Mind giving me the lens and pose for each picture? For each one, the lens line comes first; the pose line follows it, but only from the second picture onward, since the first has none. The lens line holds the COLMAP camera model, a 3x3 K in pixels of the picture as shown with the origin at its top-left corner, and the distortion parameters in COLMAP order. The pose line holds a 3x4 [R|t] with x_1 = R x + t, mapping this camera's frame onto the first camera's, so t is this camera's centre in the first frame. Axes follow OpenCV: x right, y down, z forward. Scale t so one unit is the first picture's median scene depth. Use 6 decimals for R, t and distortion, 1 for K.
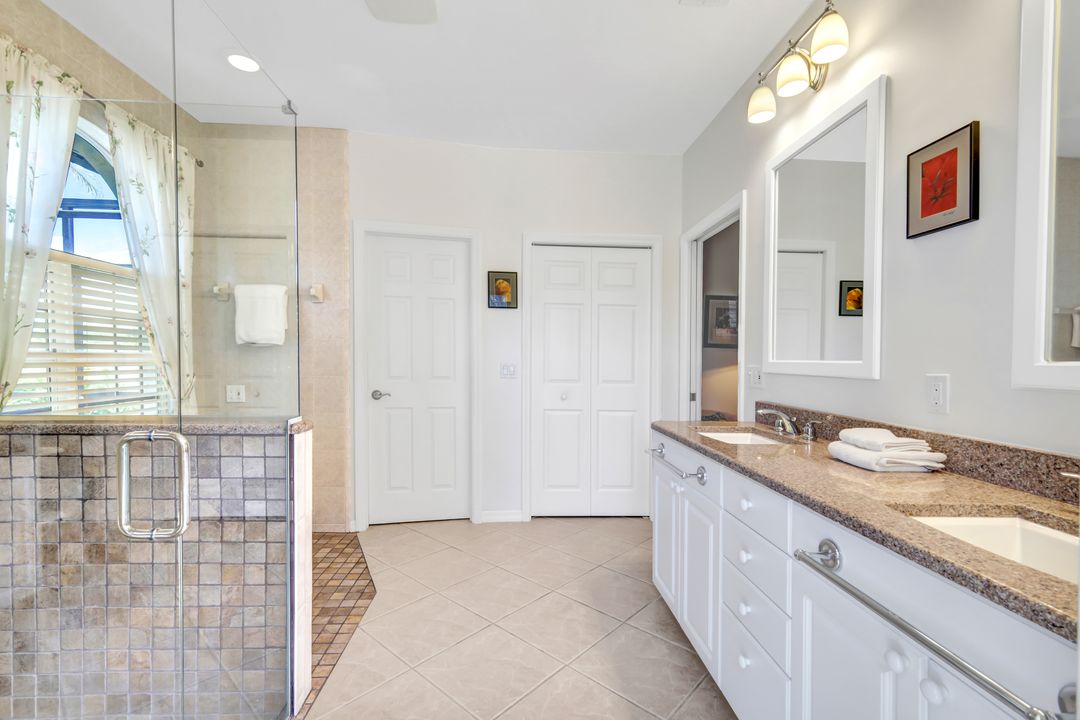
lens RADIAL K [[472.5, 0, 539.2], [0, 472.5, 343.4], [0, 0, 1]] dist [0.004187, 0.000477]
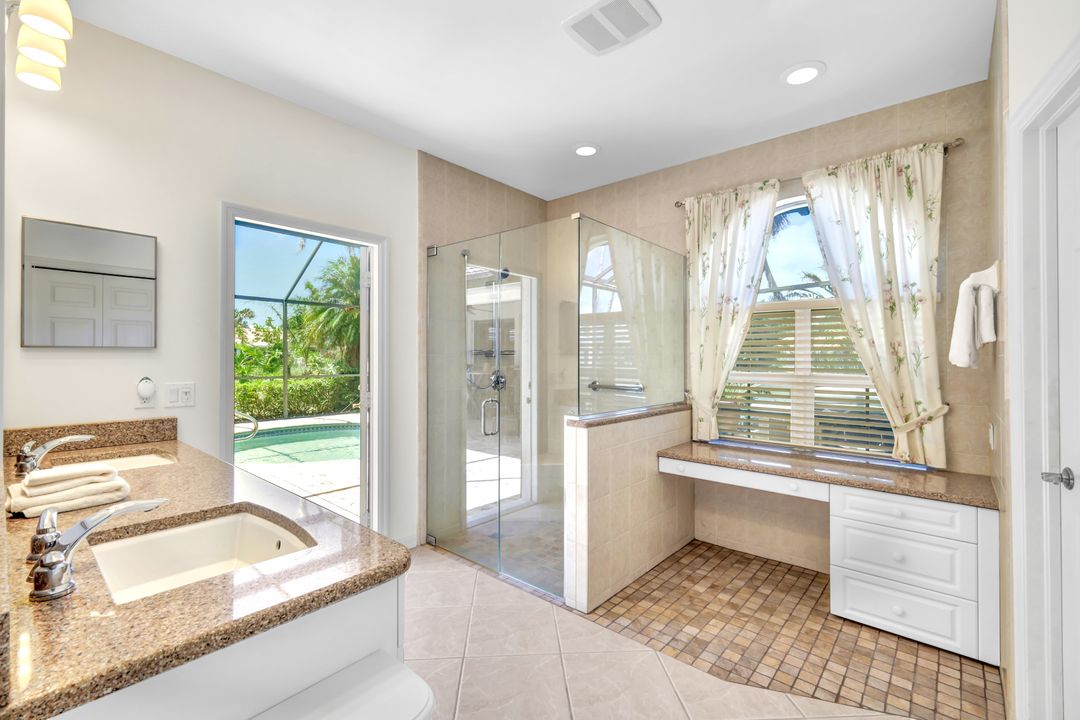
lens RADIAL K [[472.5, 0, 539.2], [0, 472.5, 343.4], [0, 0, 1]] dist [0.004187, 0.000477]
pose [[-0.692363, -0.018408, -0.721314, 0.451718], [0.019596, 0.998826, -0.044299, -0.020150], [0.721283, -0.044805, -0.691190, 1.300977]]
